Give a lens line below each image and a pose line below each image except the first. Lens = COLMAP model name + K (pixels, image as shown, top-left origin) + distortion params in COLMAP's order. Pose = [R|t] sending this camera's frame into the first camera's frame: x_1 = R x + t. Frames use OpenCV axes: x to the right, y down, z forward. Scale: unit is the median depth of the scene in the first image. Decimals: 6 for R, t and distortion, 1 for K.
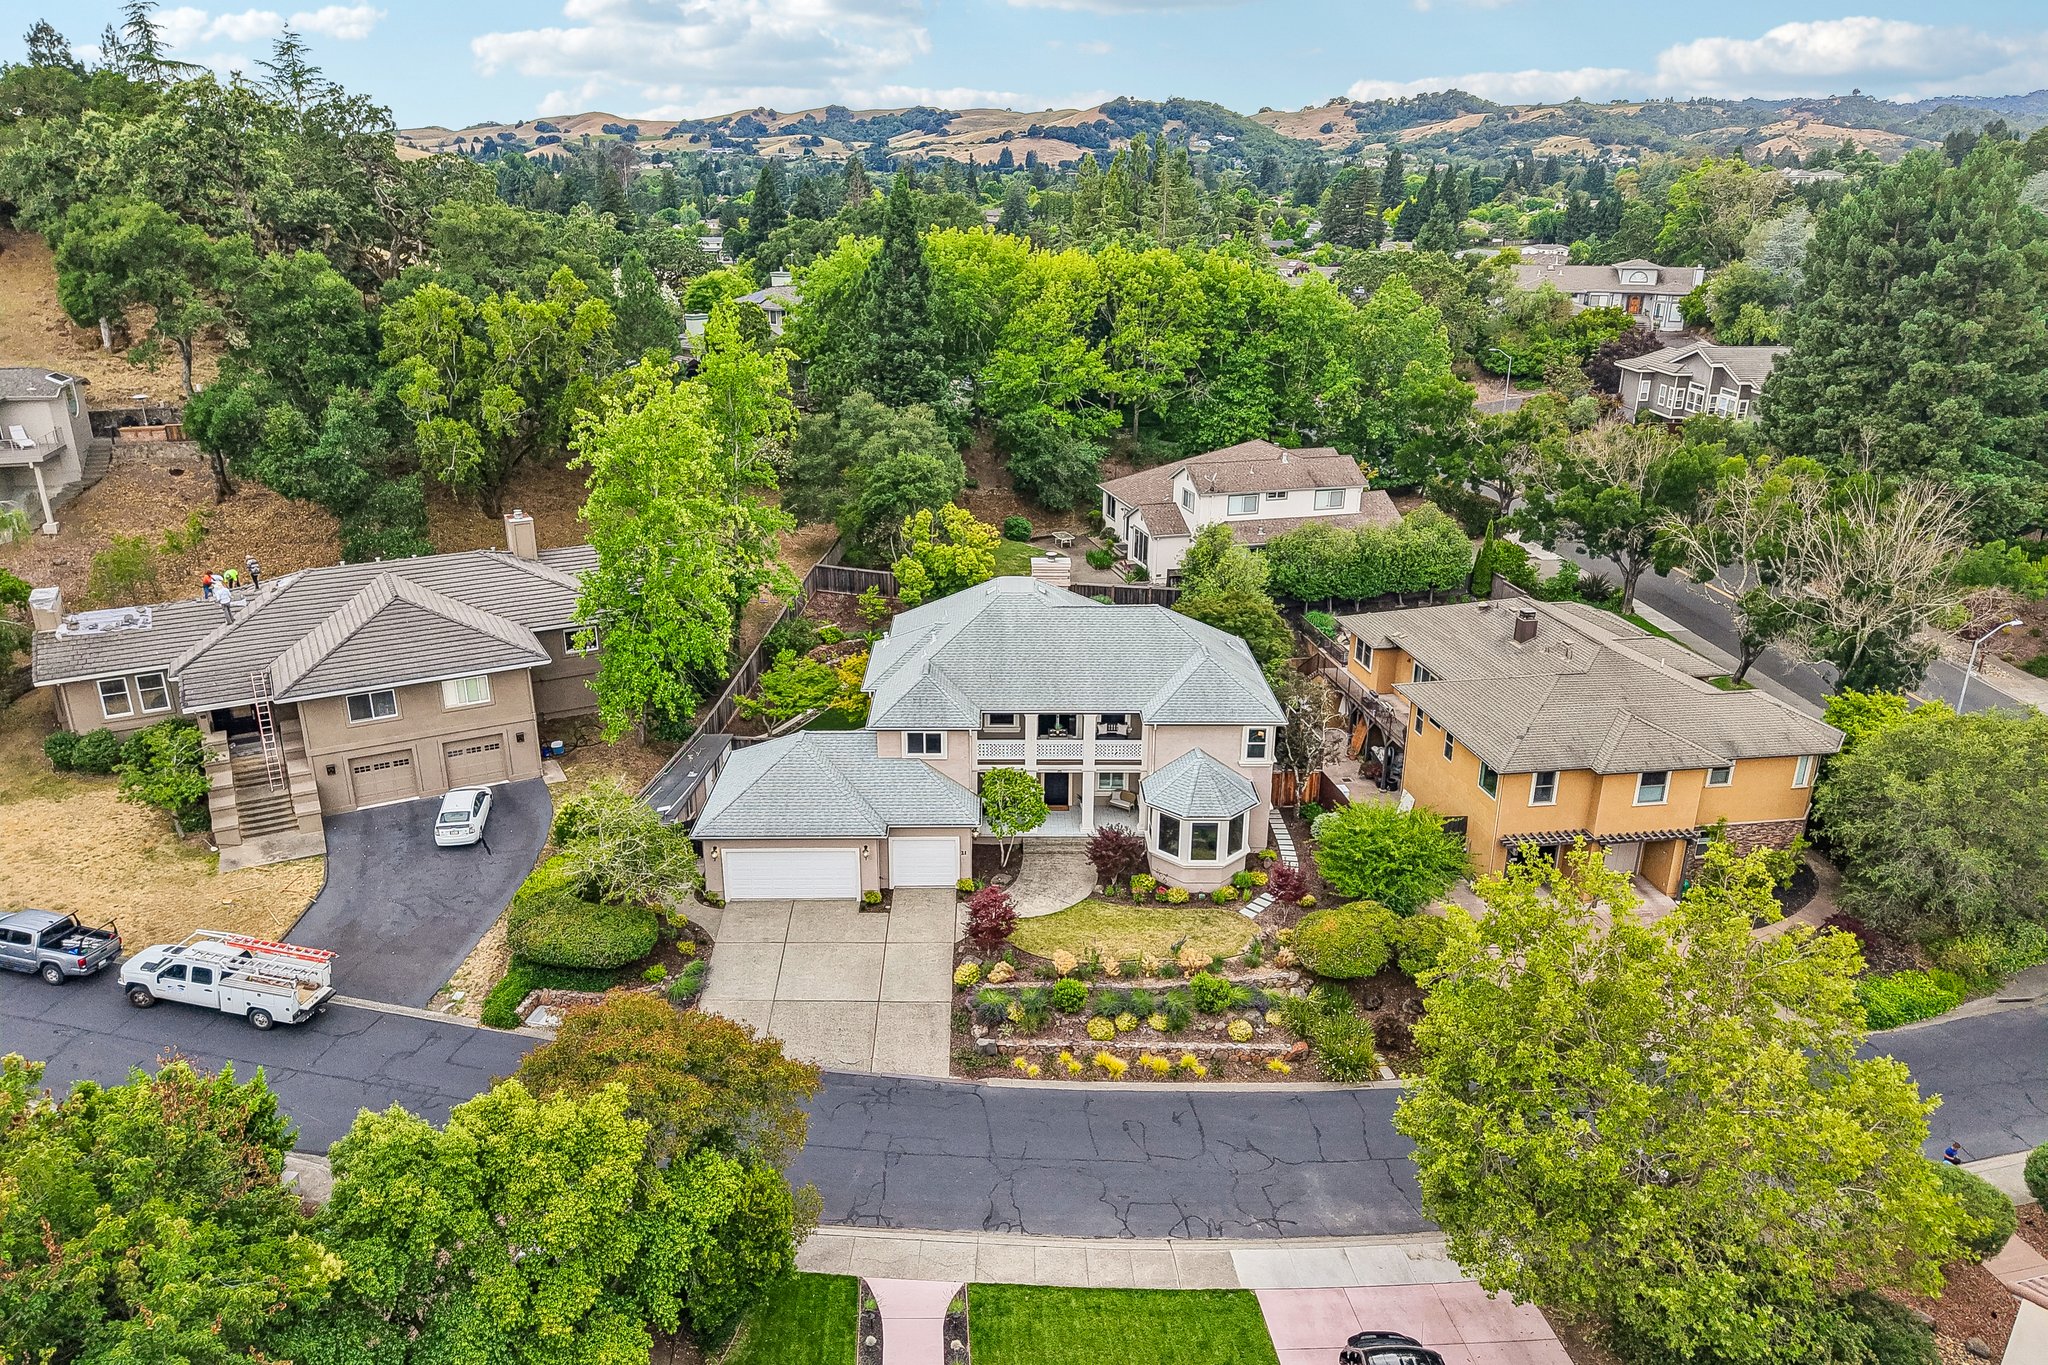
lens RADIAL K [[1414.9, 0, 987.2], [0, 1414.9, 623.7], [0, 0, 1]] dist [0.006135, -0.002898]
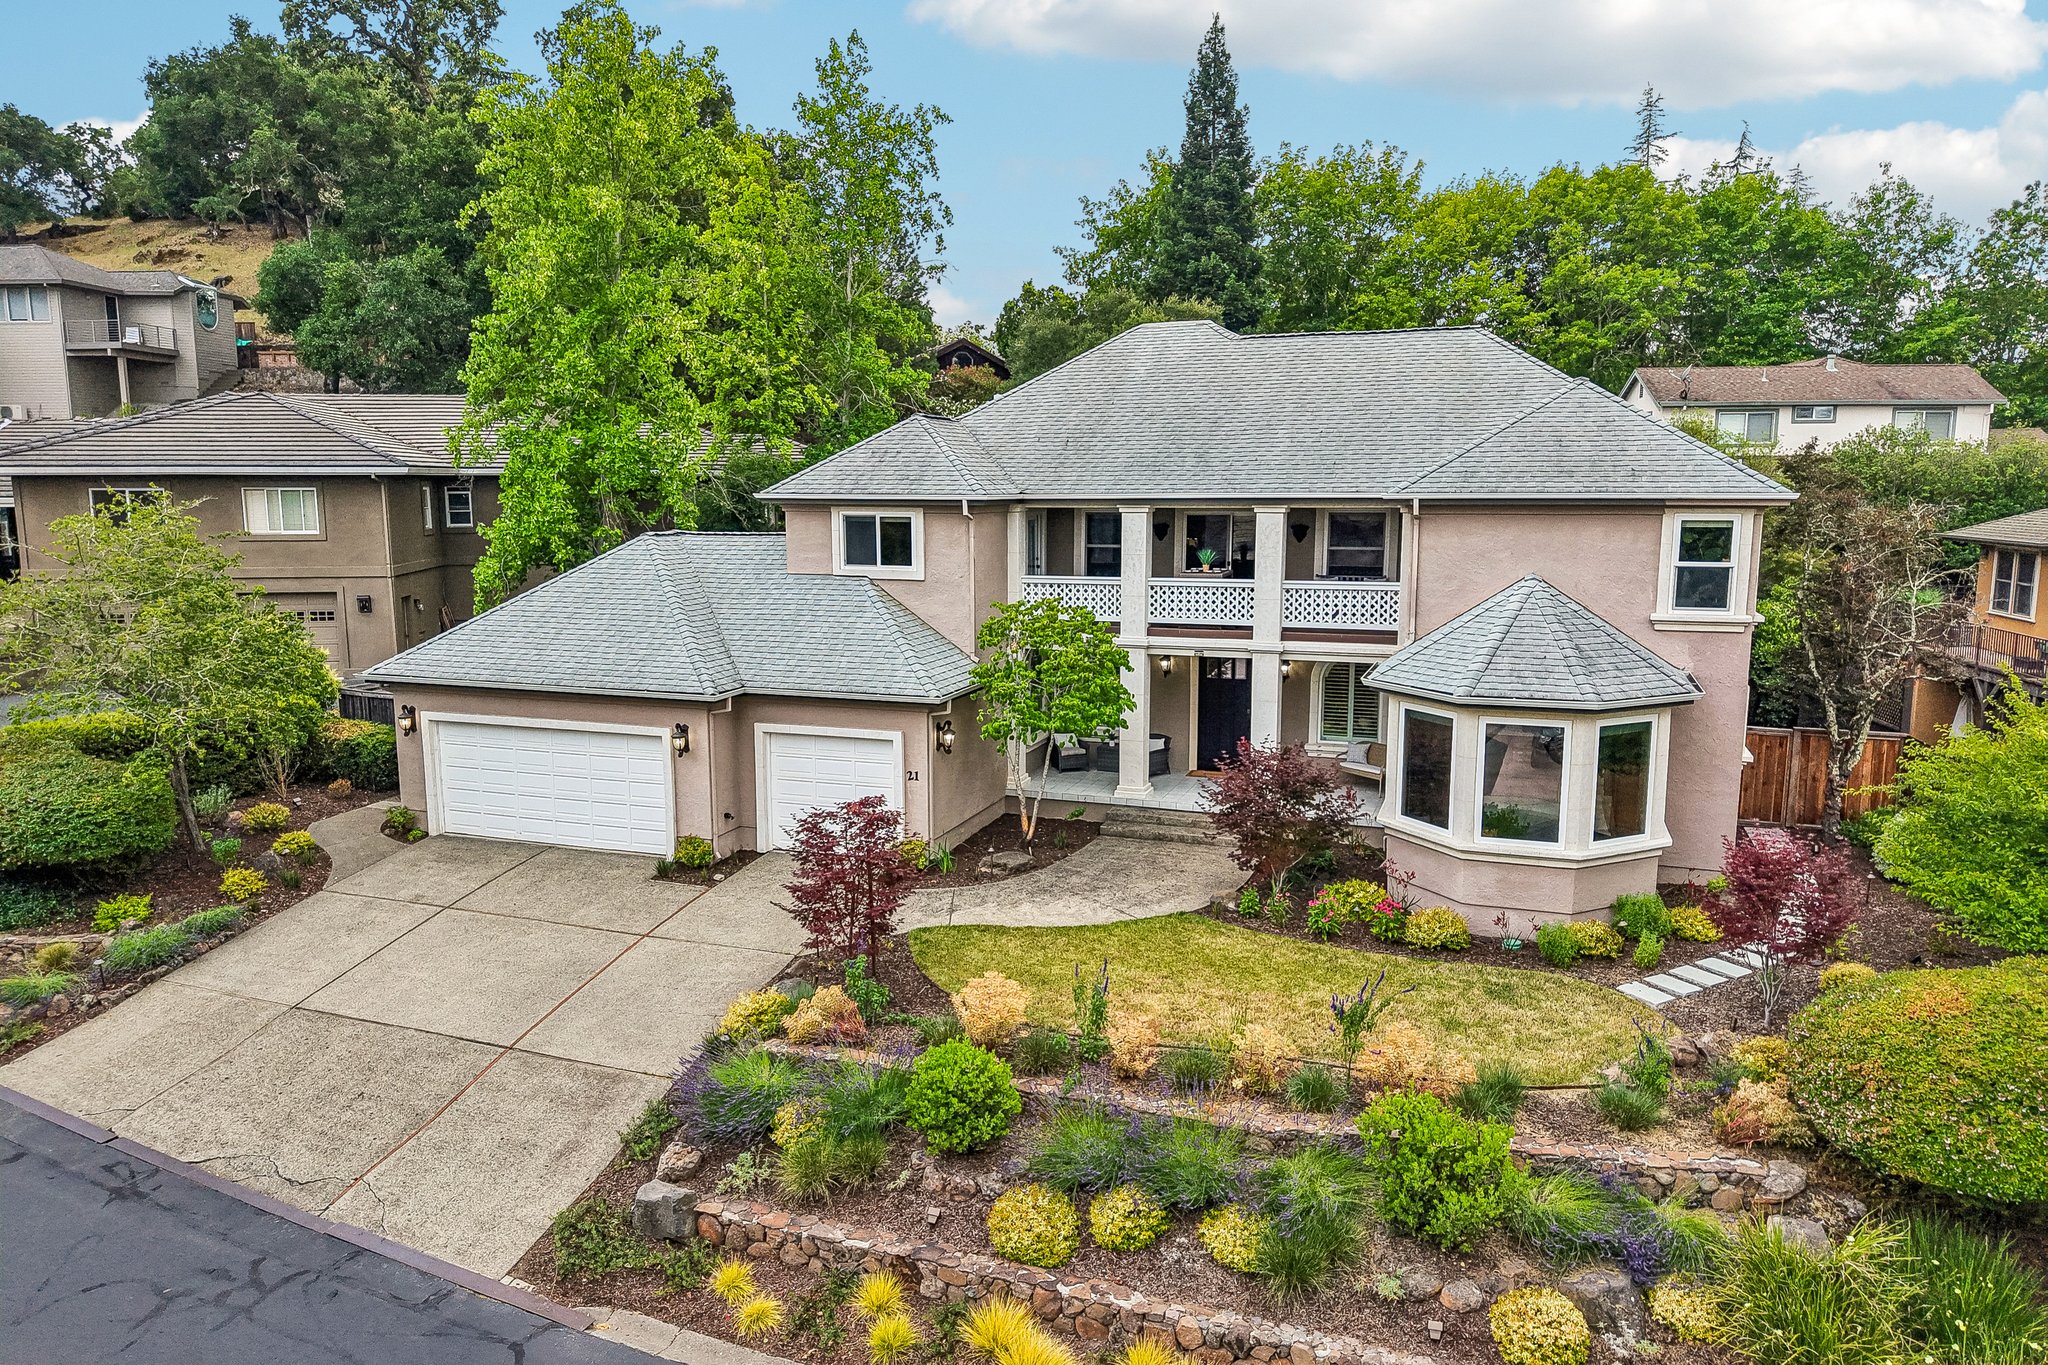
lens RADIAL K [[1376.5, 0, 997.3], [0, 1376.5, 688.9], [0, 0, 1]] dist [-0.002340, -0.002881]
pose [[0.937593, 0.050342, -0.344070, 0.160173], [-0.103109, 0.985215, -0.136822, 0.207967], [0.332095, 0.163760, 0.928922, 0.685147]]
